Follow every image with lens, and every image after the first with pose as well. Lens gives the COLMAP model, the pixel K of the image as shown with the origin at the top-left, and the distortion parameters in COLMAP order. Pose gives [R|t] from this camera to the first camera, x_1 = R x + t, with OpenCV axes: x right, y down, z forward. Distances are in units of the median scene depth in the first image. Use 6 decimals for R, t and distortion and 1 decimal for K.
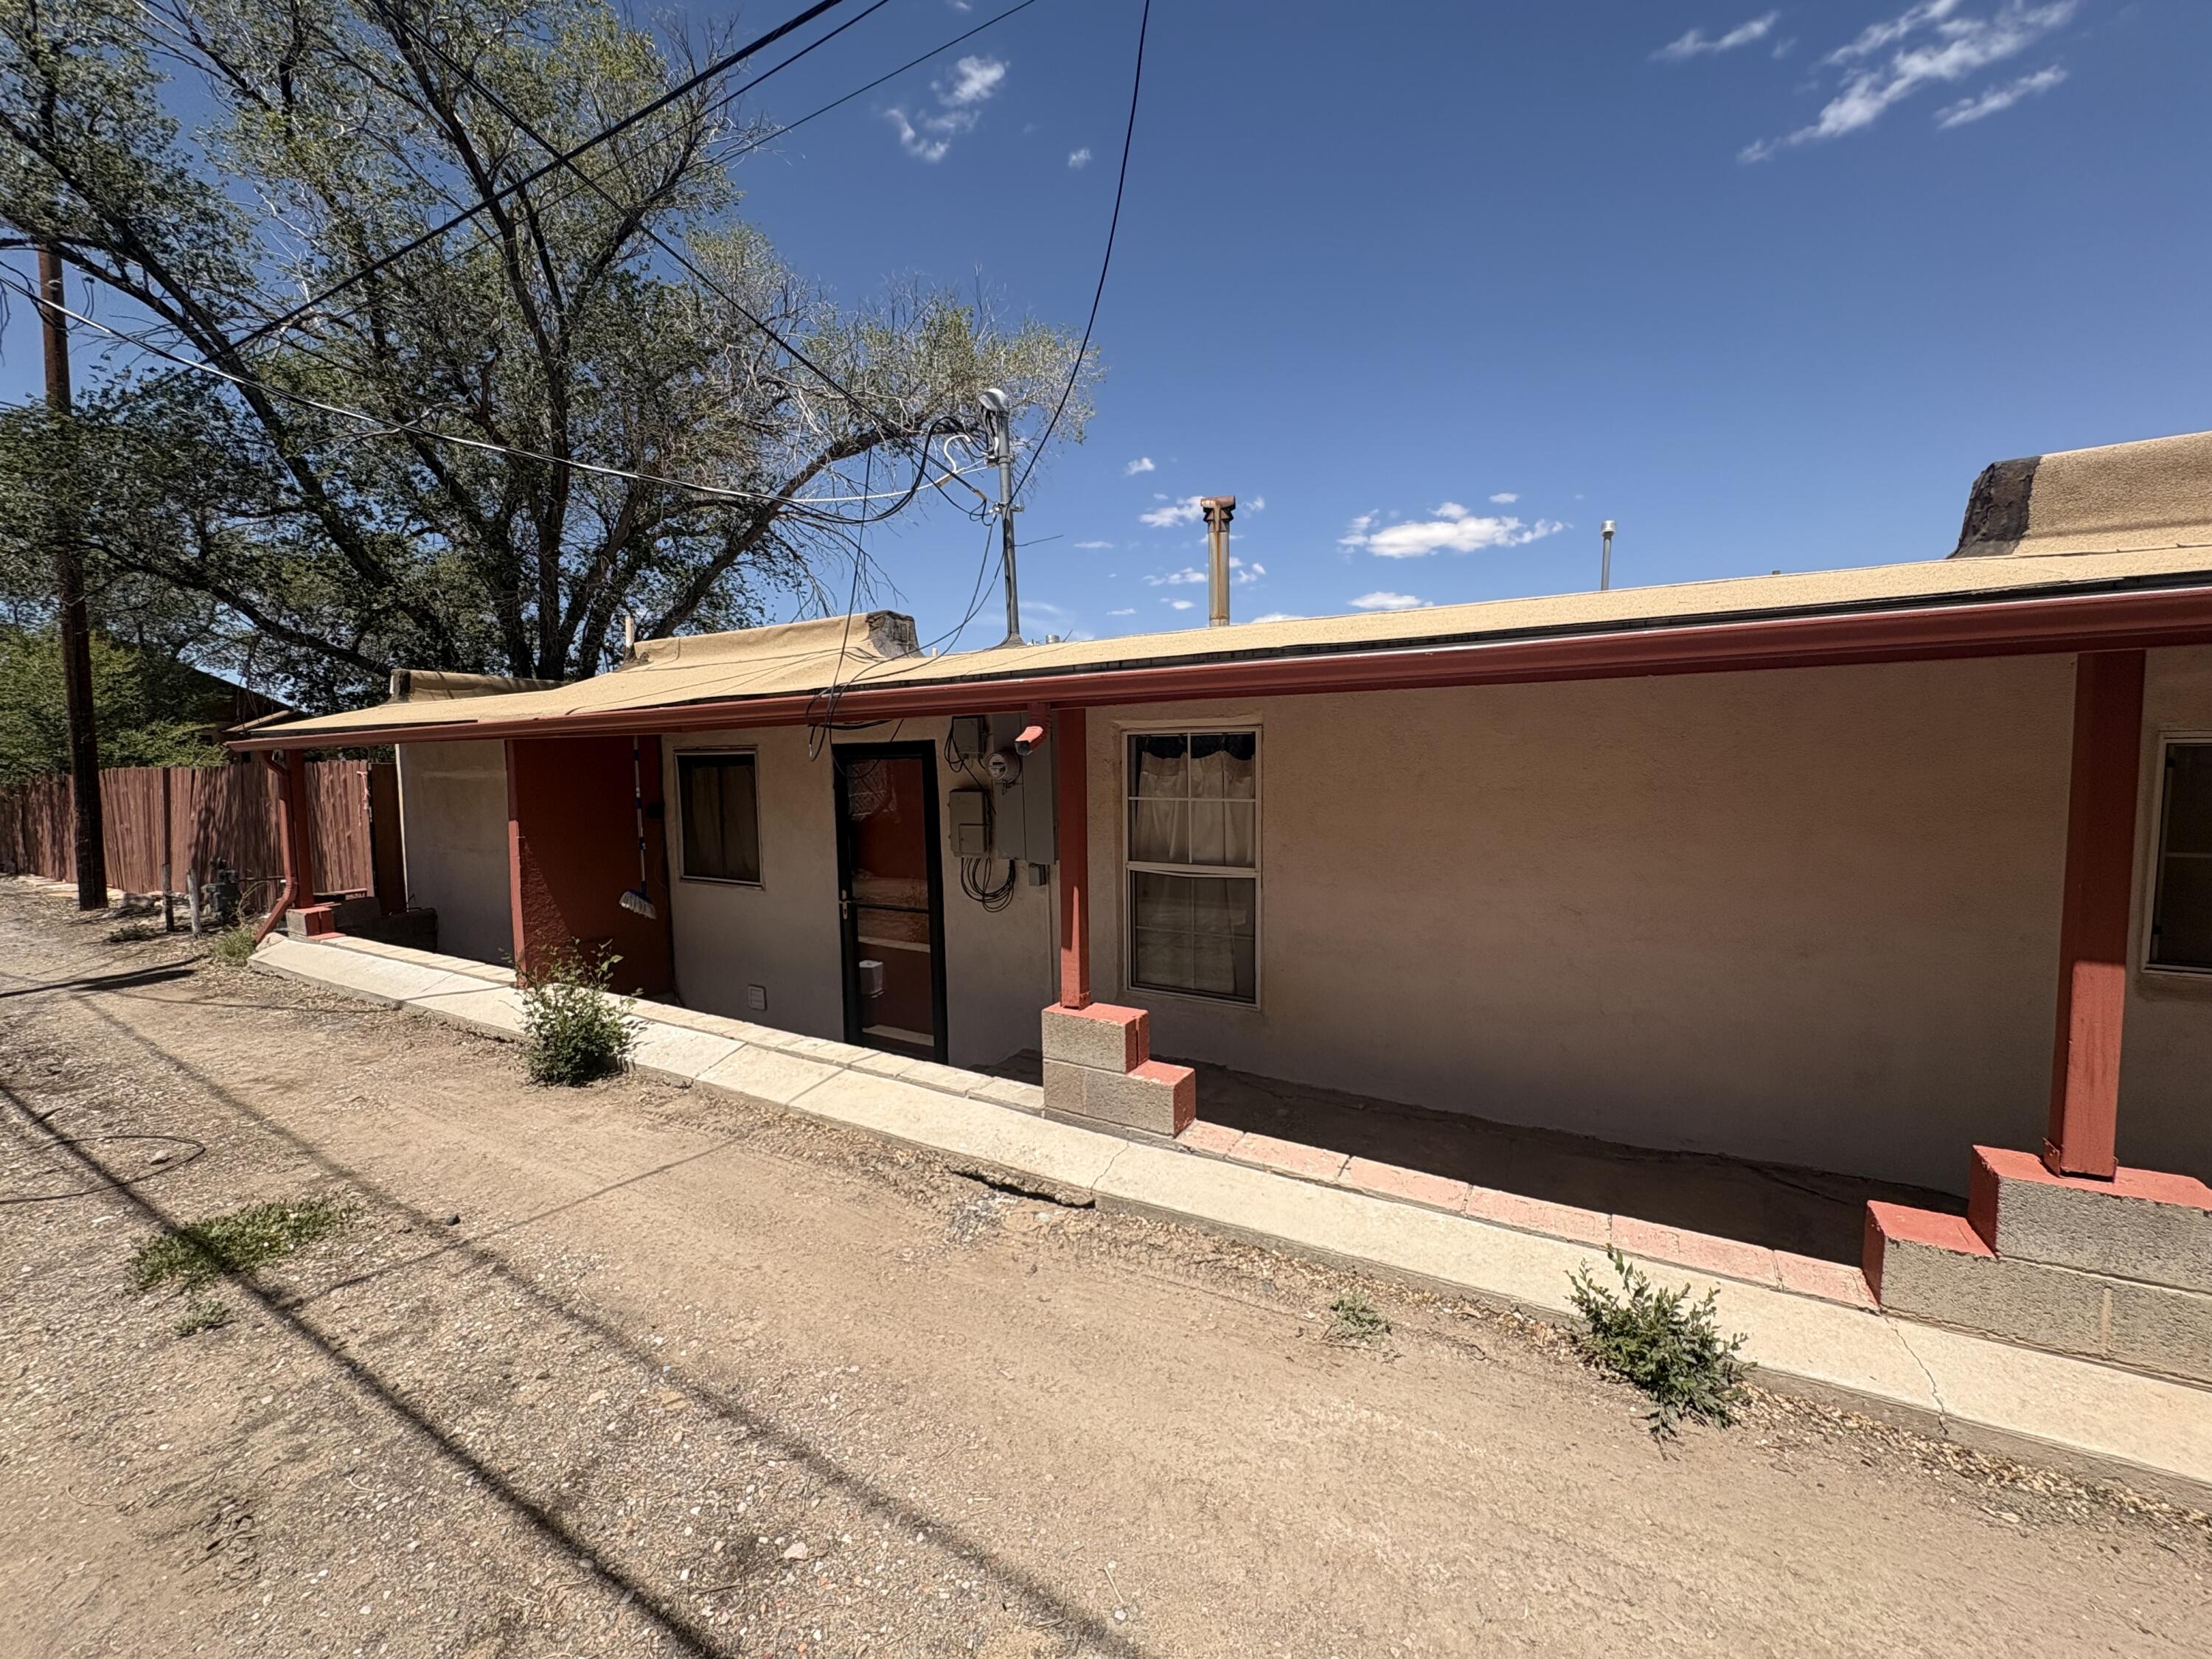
lens RADIAL K [[887.7, 0, 1116.5], [0, 887.7, 815.7], [0, 0, 1]] dist [0.005262, -0.001802]
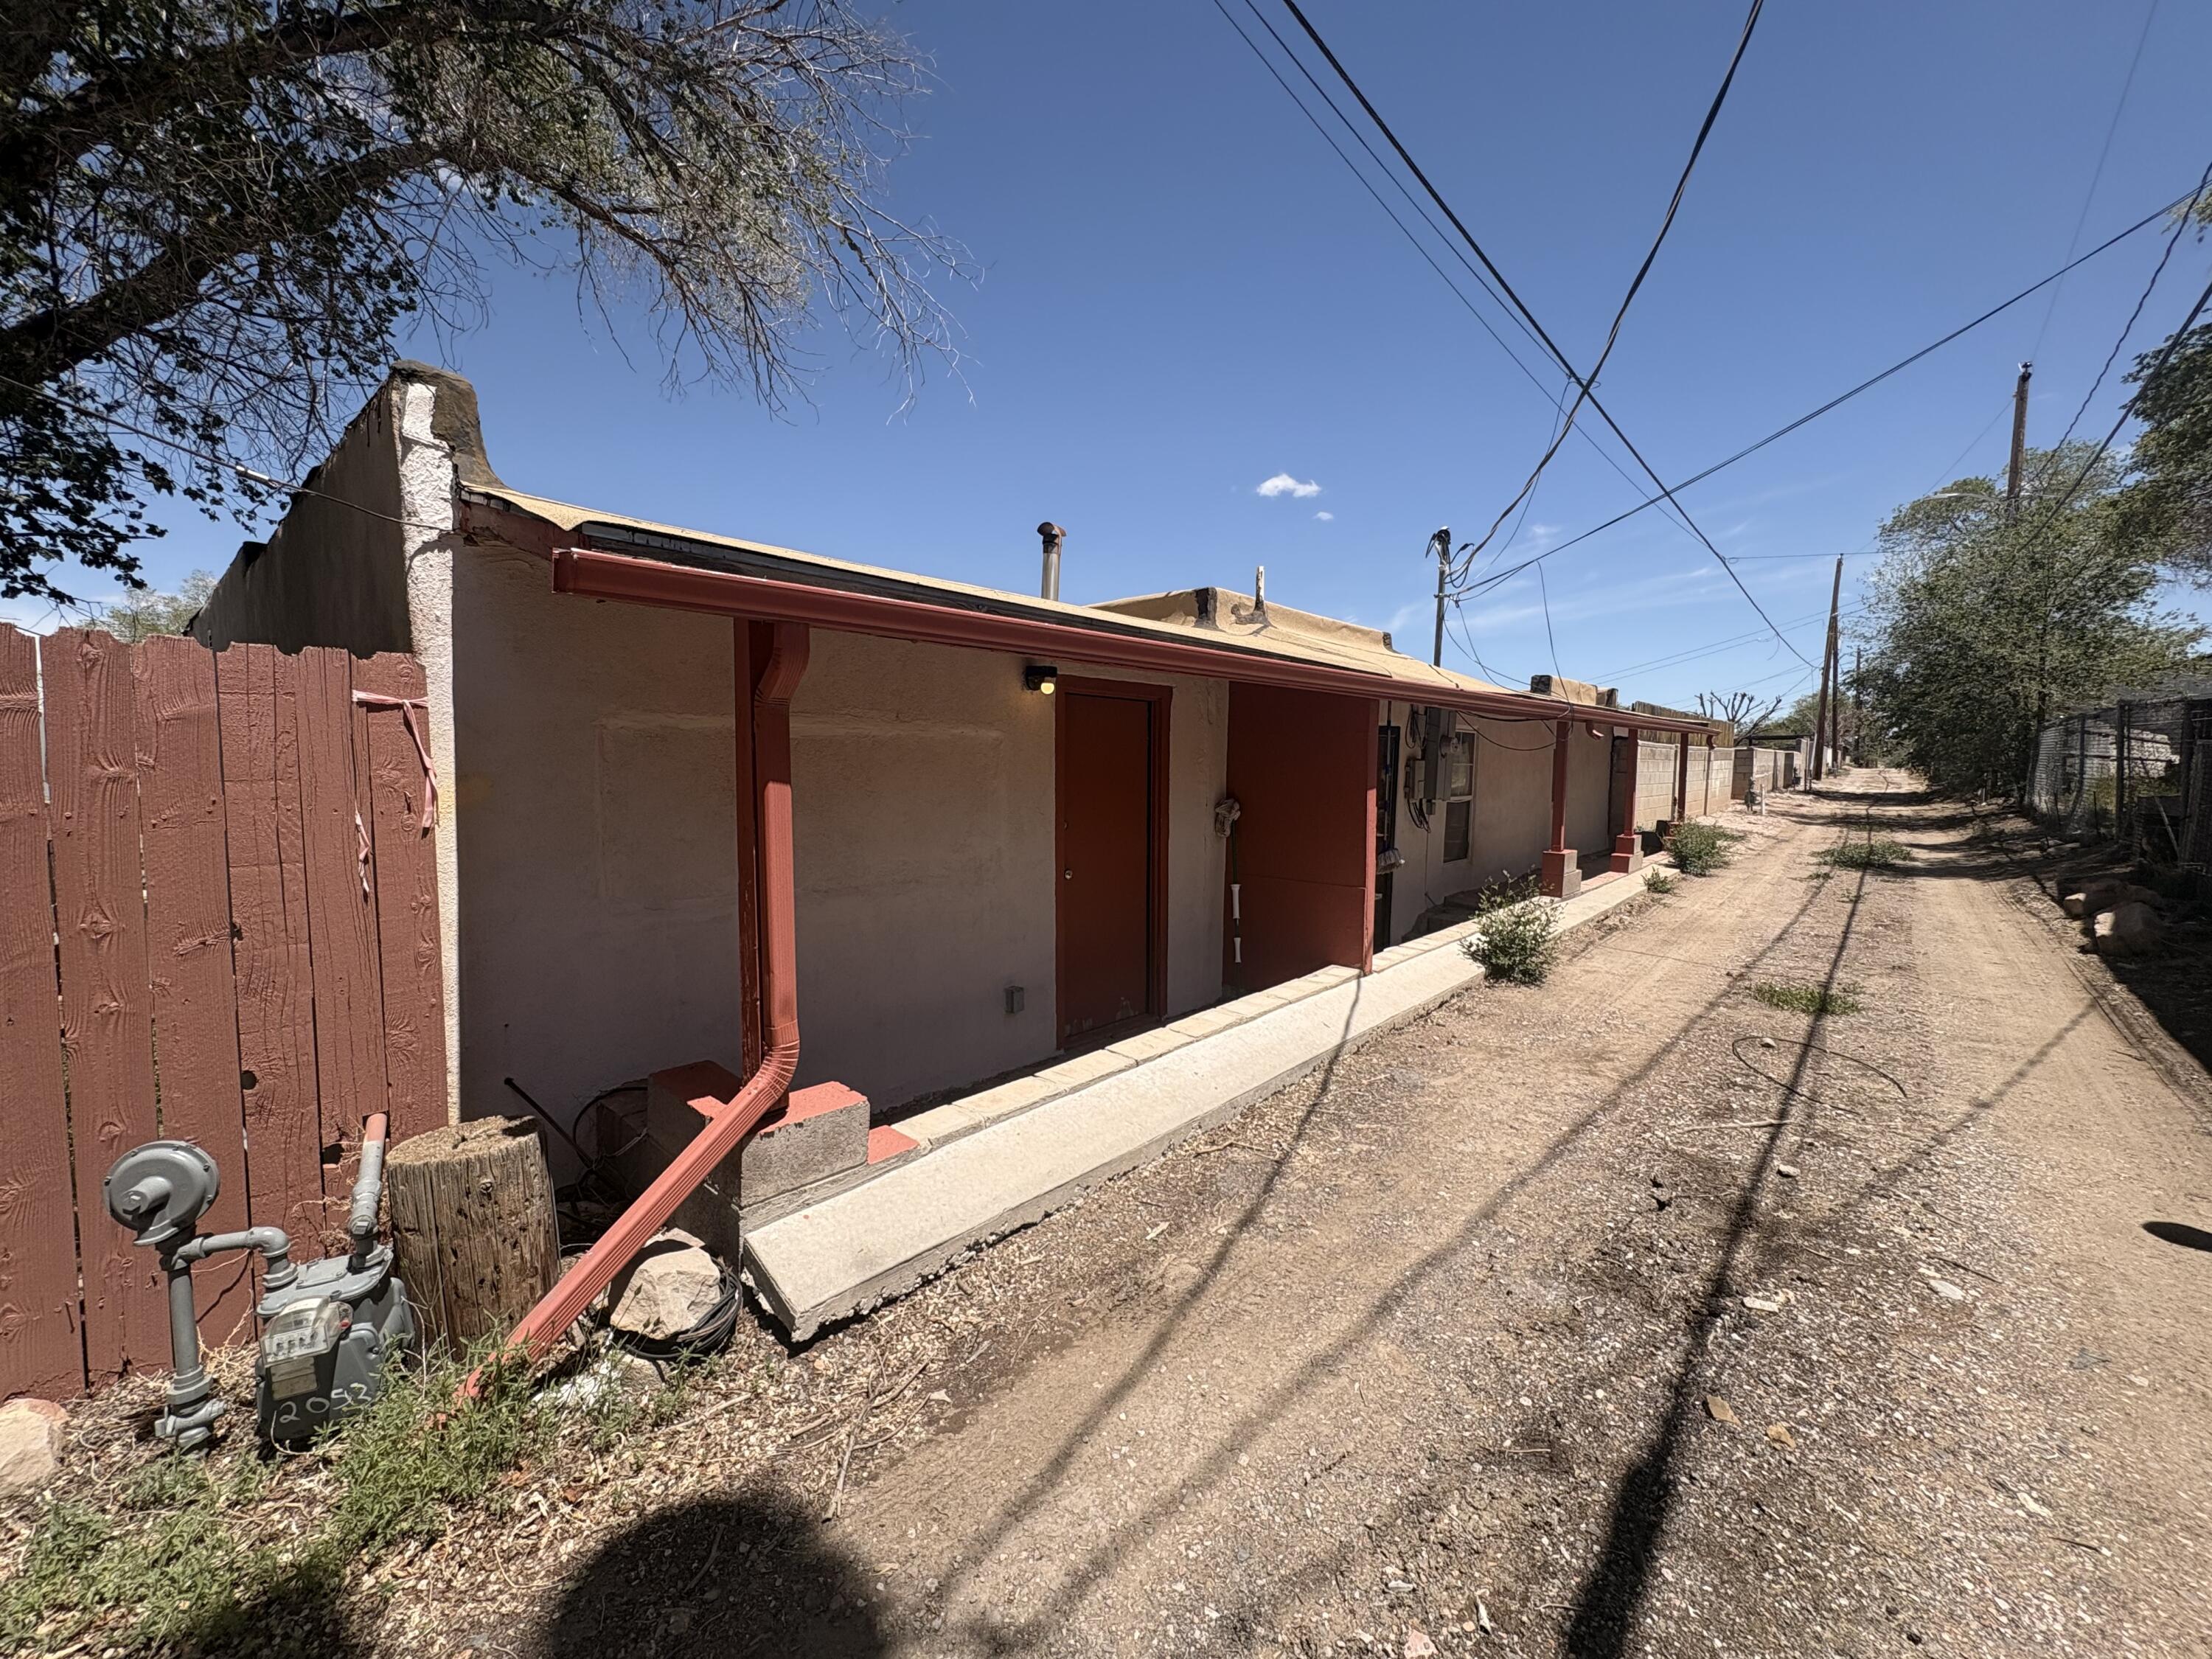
lens RADIAL K [[887.7, 0, 1116.8], [0, 887.7, 829.4], [0, 0, 1]] dist [0.005262, -0.001802]
pose [[0.195806, -0.065940, 0.978423, -1.803512], [0.084518, 0.995159, 0.050154, -0.024194], [-0.976994, 0.072874, 0.200431, 1.203334]]
